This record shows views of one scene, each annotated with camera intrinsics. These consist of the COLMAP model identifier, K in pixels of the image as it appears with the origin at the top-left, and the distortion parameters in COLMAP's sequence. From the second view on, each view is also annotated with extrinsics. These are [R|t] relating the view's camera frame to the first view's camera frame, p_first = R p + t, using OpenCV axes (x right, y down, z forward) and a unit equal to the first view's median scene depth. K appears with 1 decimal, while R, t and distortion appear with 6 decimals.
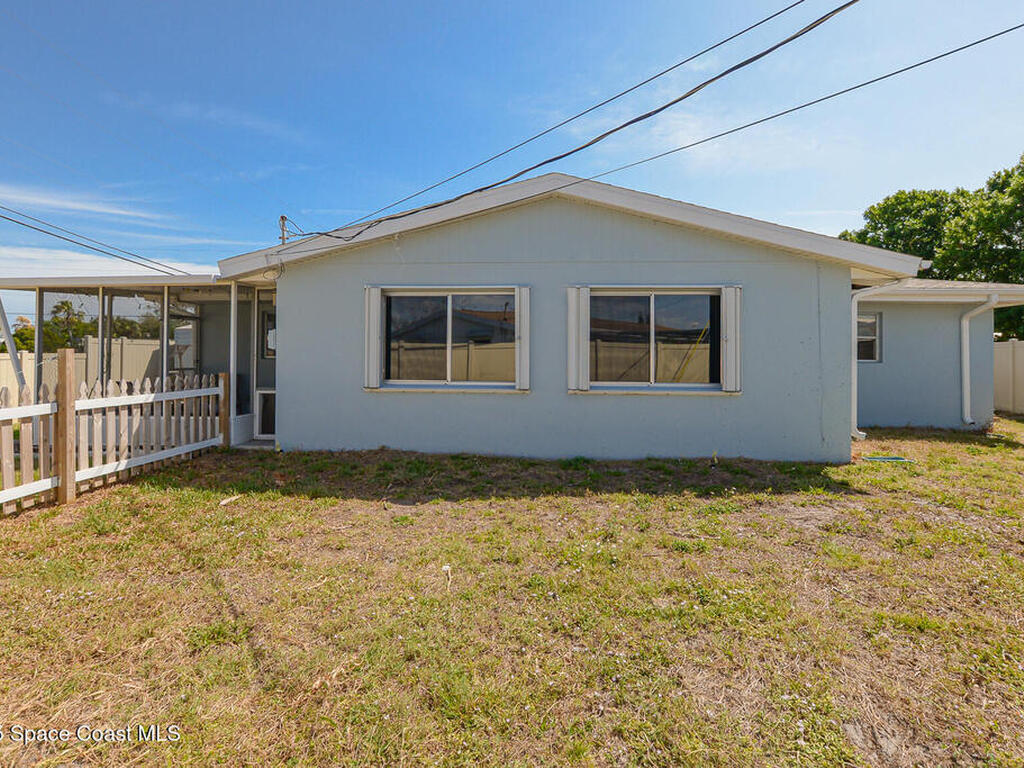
lens RADIAL K [[519.6, 0, 509.8], [0, 519.6, 369.0], [0, 0, 1]] dist [-0.004300, -0.000445]
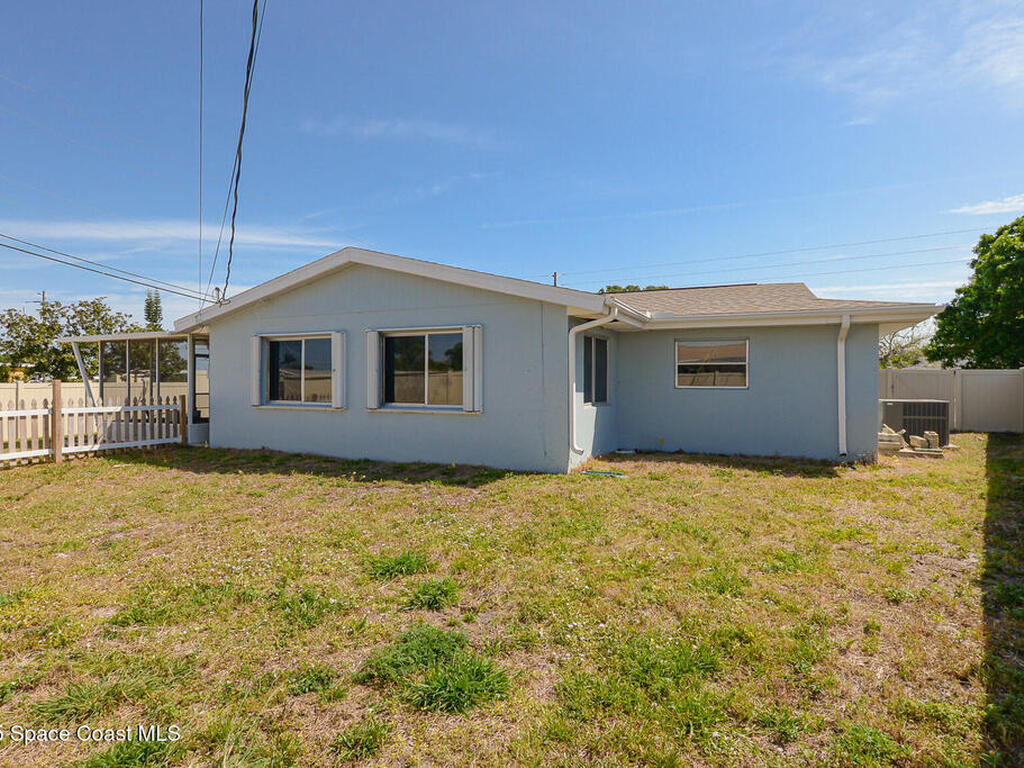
lens RADIAL K [[609.5, 0, 512.0], [0, 609.5, 384.0], [0, 0, 1]] dist [0.001640, -0.000354]
pose [[0.930558, -0.000550, -0.366143, 1.023654], [-0.005848, 0.999849, -0.016365, 0.000114], [0.366097, 0.017370, 0.930415, -0.310545]]
